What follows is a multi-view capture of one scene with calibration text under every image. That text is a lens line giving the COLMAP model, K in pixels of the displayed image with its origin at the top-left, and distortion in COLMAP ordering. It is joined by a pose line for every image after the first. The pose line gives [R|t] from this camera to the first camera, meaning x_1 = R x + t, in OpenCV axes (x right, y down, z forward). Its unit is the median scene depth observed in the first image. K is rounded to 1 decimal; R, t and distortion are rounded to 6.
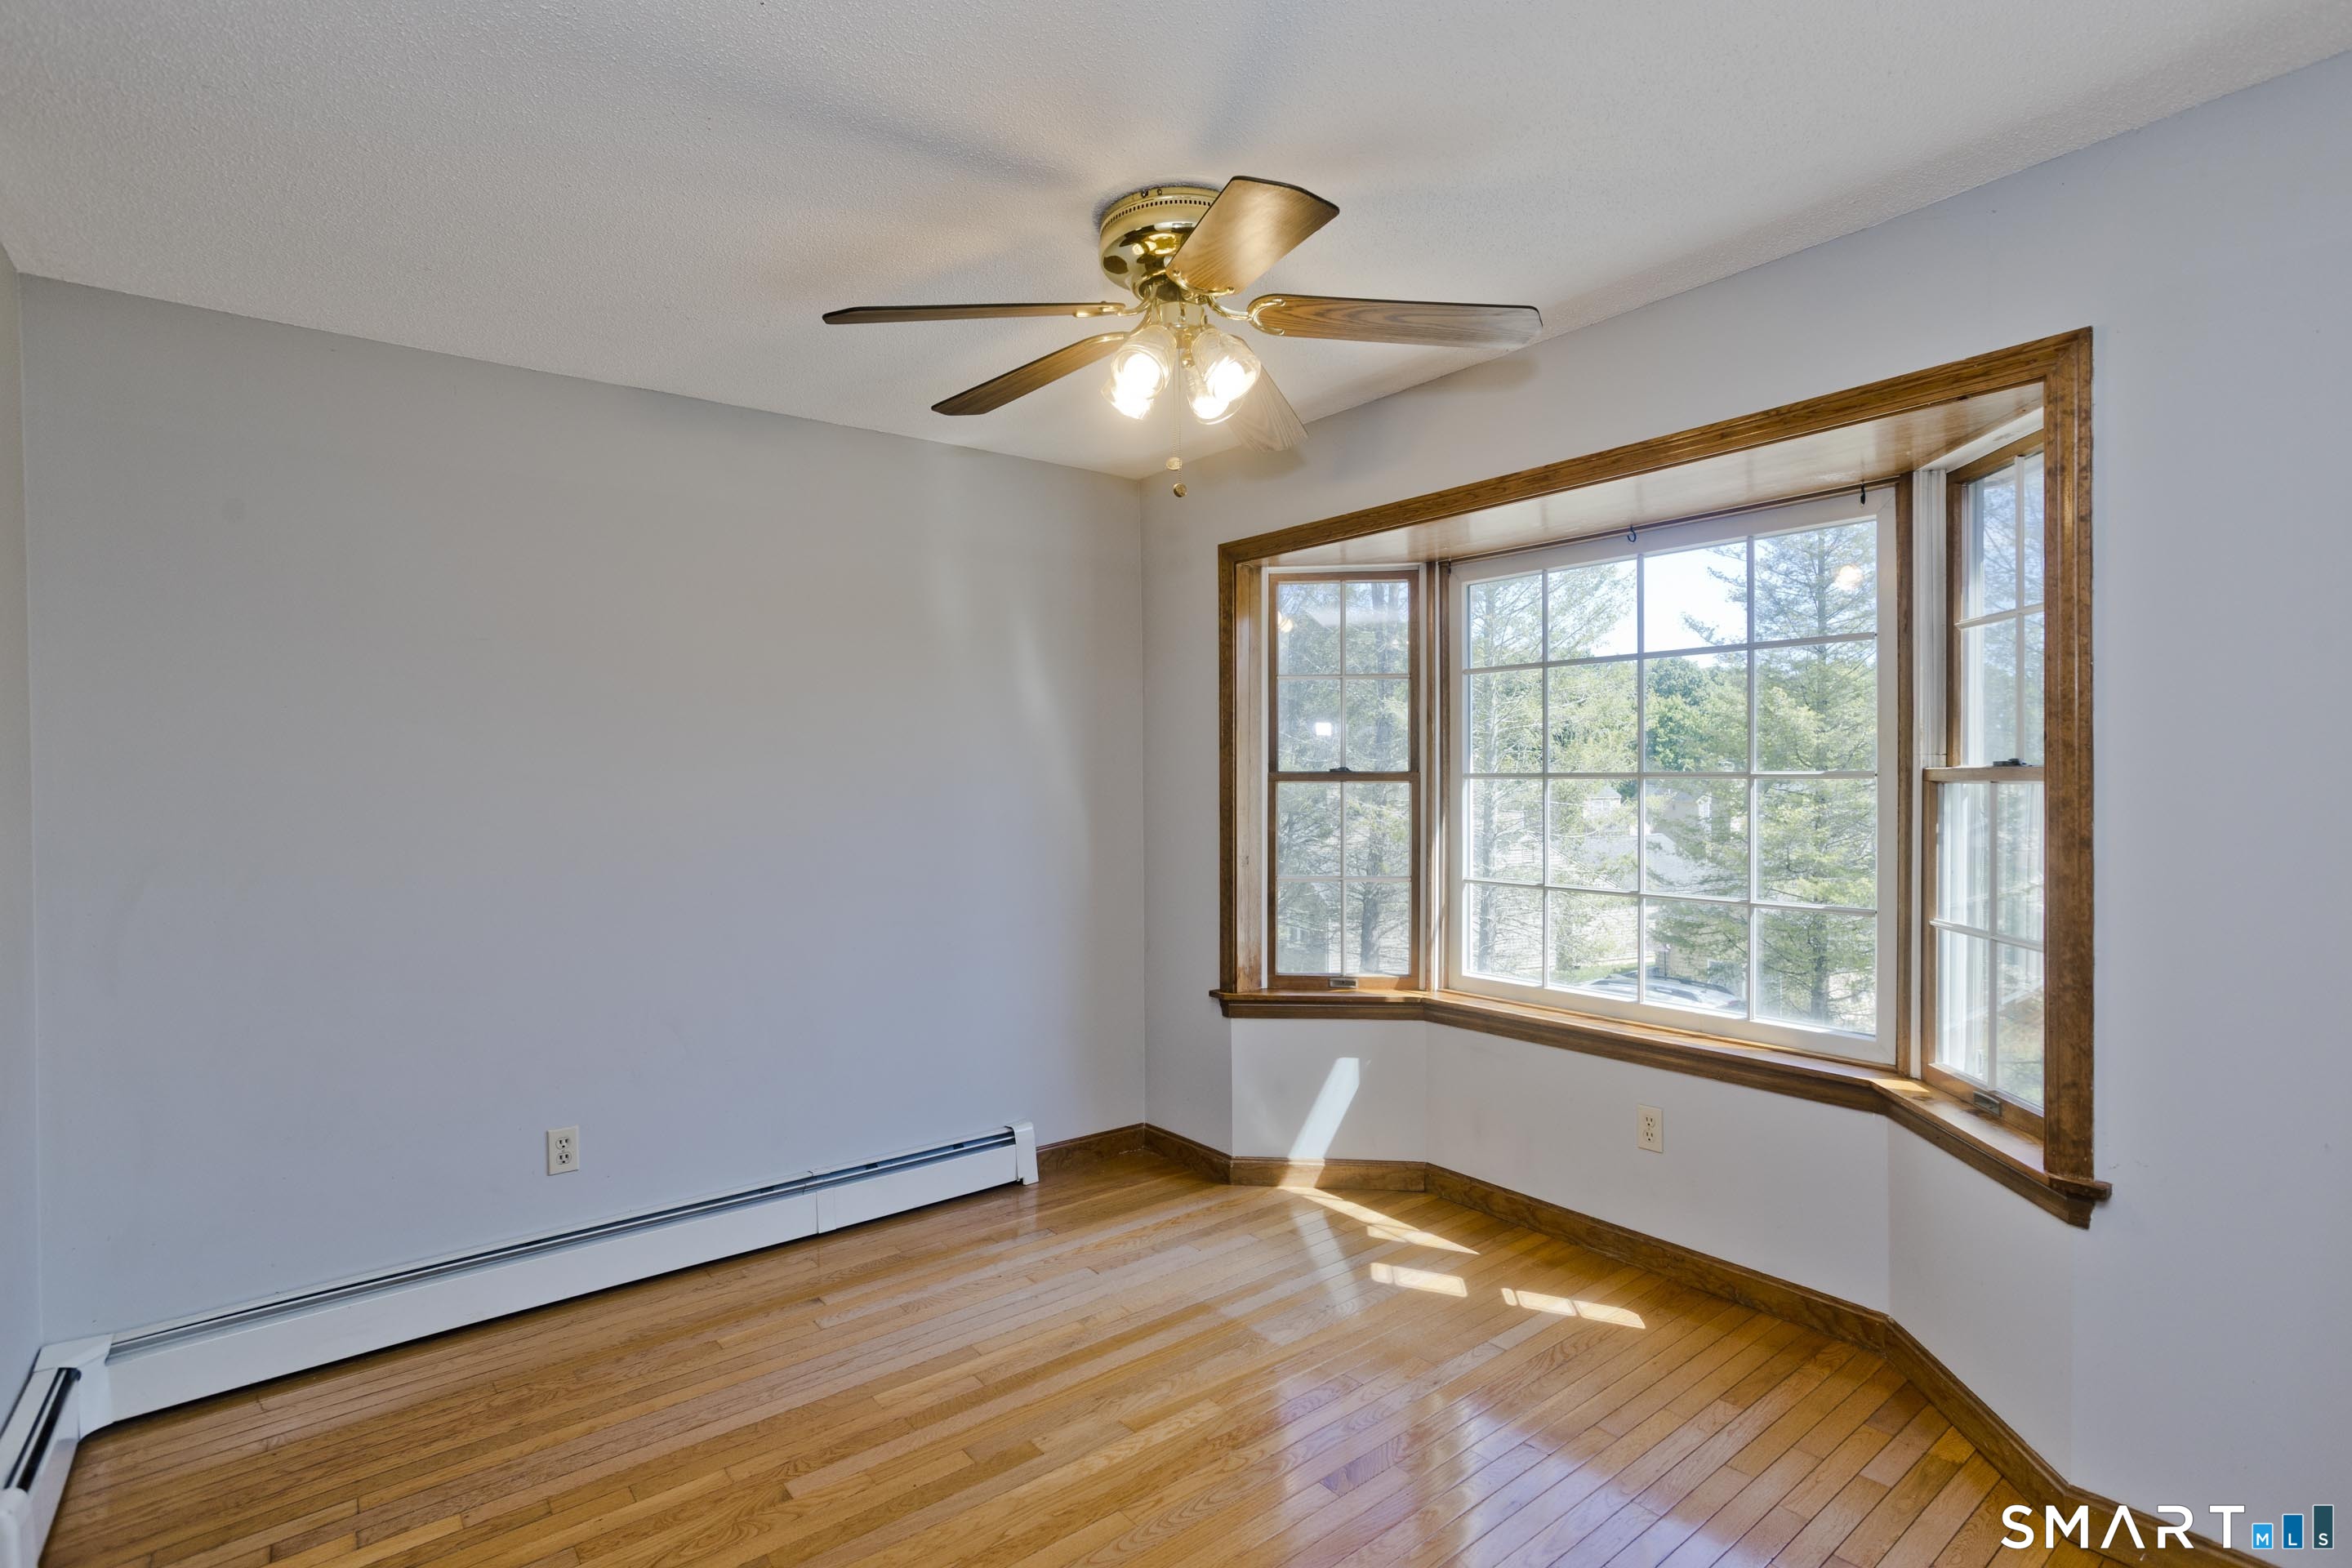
lens RADIAL K [[1141.9, 0, 1177.4], [0, 1141.9, 778.9], [0, 0, 1]] dist [-0.034569, 0.018477]
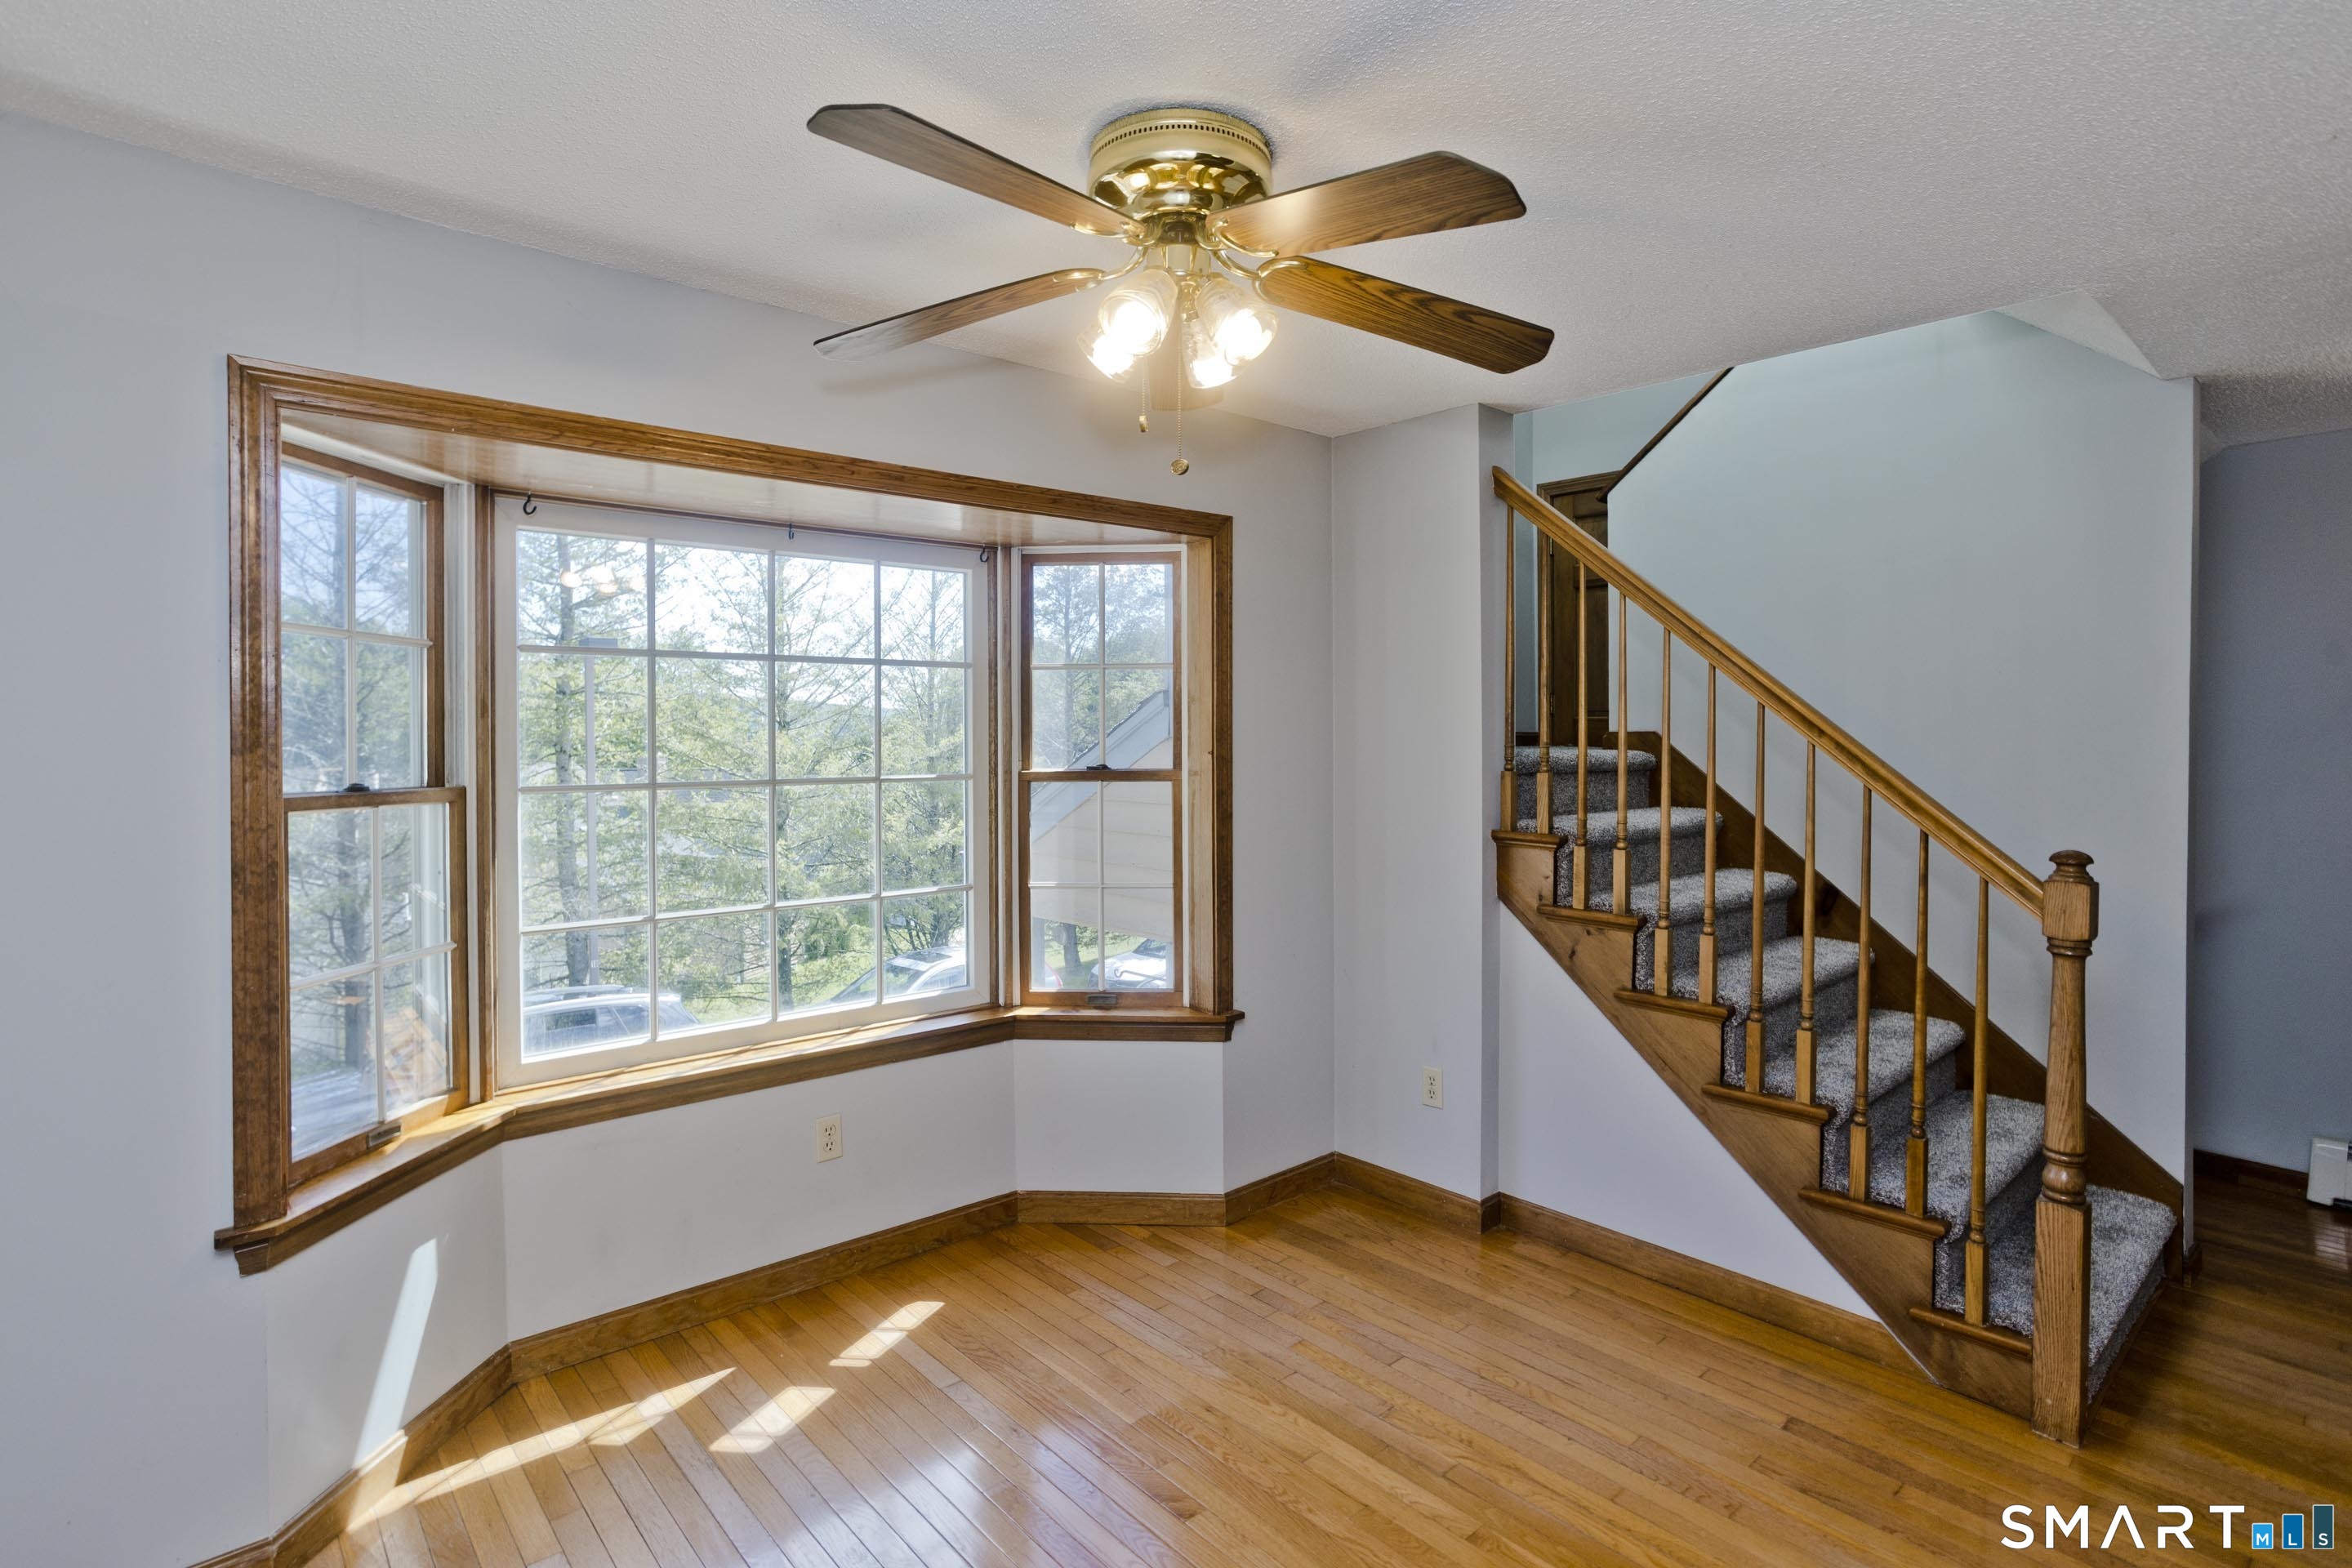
lens RADIAL K [[1141.9, 0, 1152.7], [0, 1141.9, 748.2], [0, 0, 1]] dist [-0.034569, 0.018477]
pose [[-0.032573, 0.003733, 0.999462, -0.520599], [0.015632, 0.999873, -0.003225, -0.022945], [-0.999347, 0.015519, -0.032628, 0.656103]]
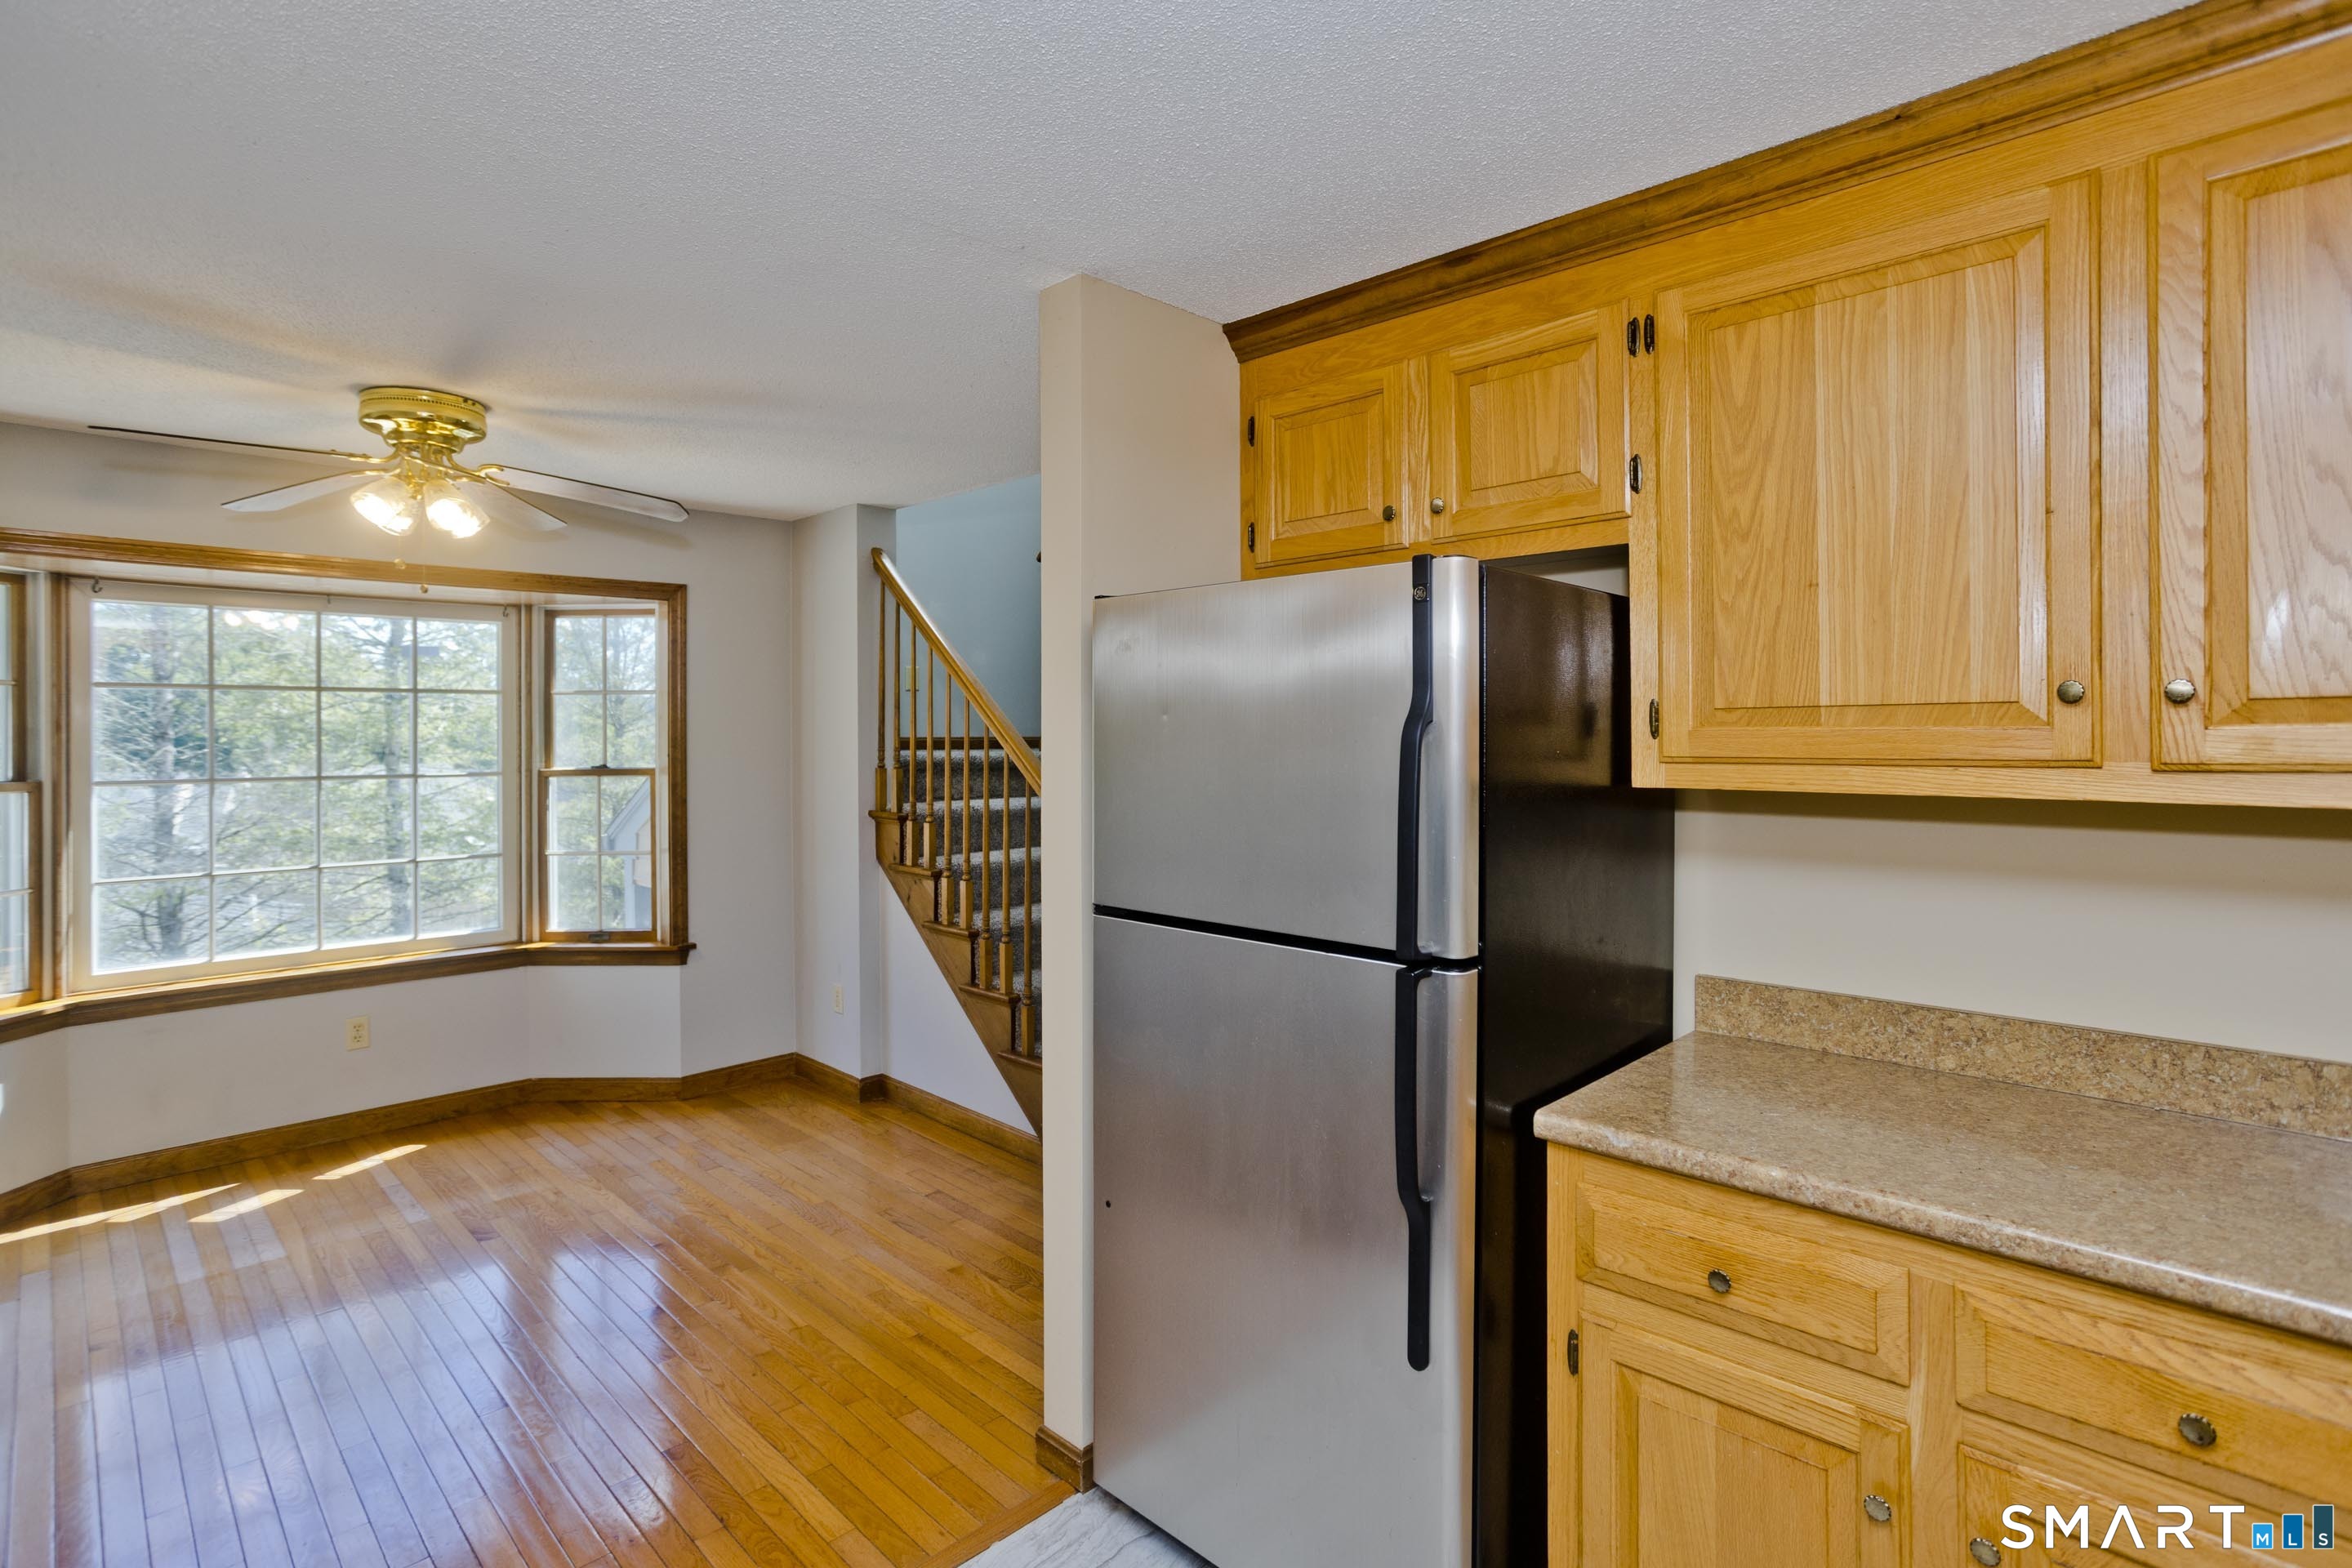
lens RADIAL K [[1141.9, 0, 1156.1], [0, 1141.9, 733.8], [0, 0, 1]] dist [-0.034569, 0.018477]
pose [[-0.103079, 0.013699, 0.994579, -0.933738], [0.016694, 0.999788, -0.012040, -0.021391], [-0.994533, 0.015363, -0.103286, 0.145187]]
